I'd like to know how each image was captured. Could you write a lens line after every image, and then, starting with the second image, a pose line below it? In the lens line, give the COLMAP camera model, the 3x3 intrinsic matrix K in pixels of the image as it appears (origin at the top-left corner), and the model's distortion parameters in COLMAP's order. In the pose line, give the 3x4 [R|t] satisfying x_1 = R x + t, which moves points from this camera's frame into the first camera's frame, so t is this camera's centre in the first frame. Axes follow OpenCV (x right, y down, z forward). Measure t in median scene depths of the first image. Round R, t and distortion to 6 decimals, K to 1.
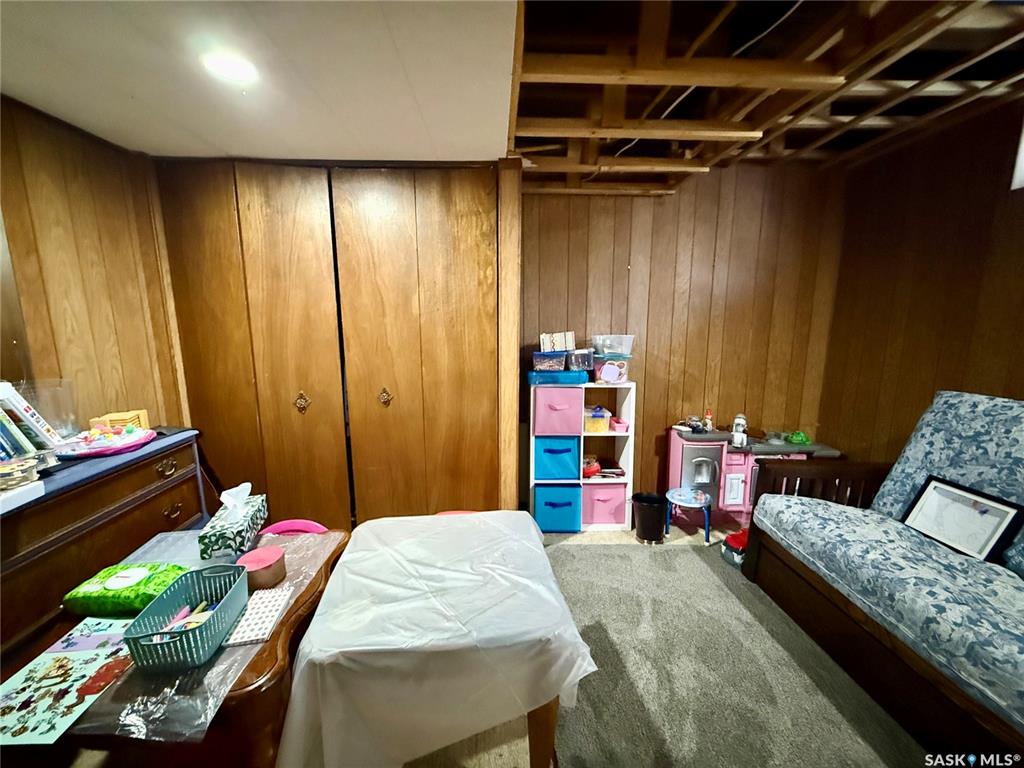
lens RADIAL K [[411.5, 0, 508.4], [0, 411.5, 386.0], [0, 0, 1]] dist [-0.001681, 0.000817]
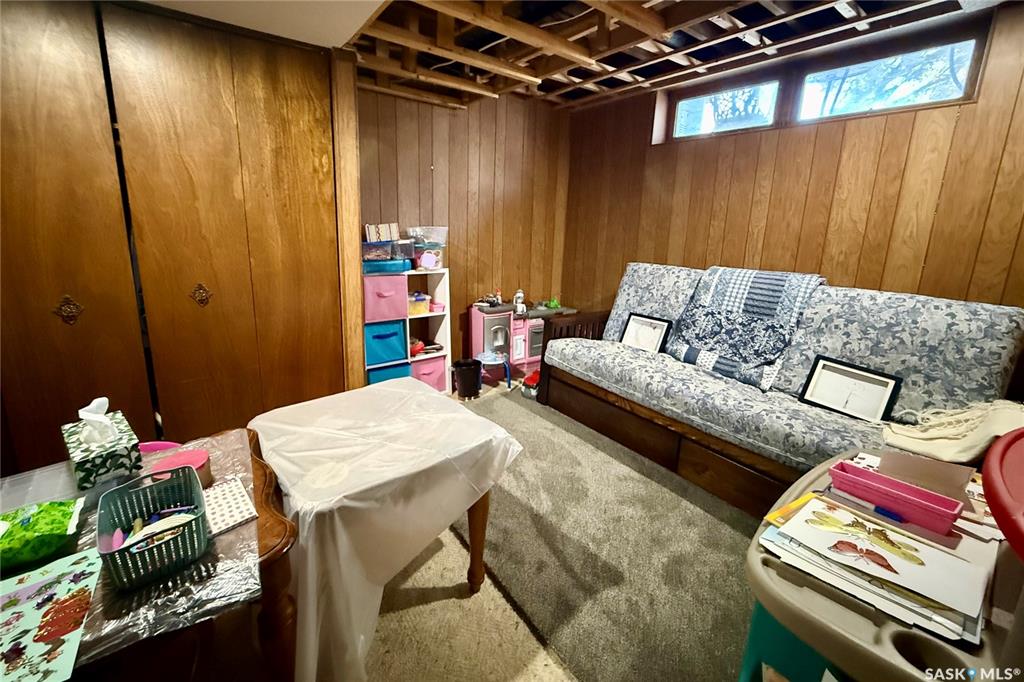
lens RADIAL K [[419.4, 0, 502.8], [0, 419.4, 304.1], [0, 0, 1]] dist [0.001239, -0.000059]
pose [[0.817937, -0.089113, 0.568364, -0.298559], [0.066973, 0.995963, 0.059774, 0.038171], [-0.571396, -0.010826, 0.820603, -0.082985]]
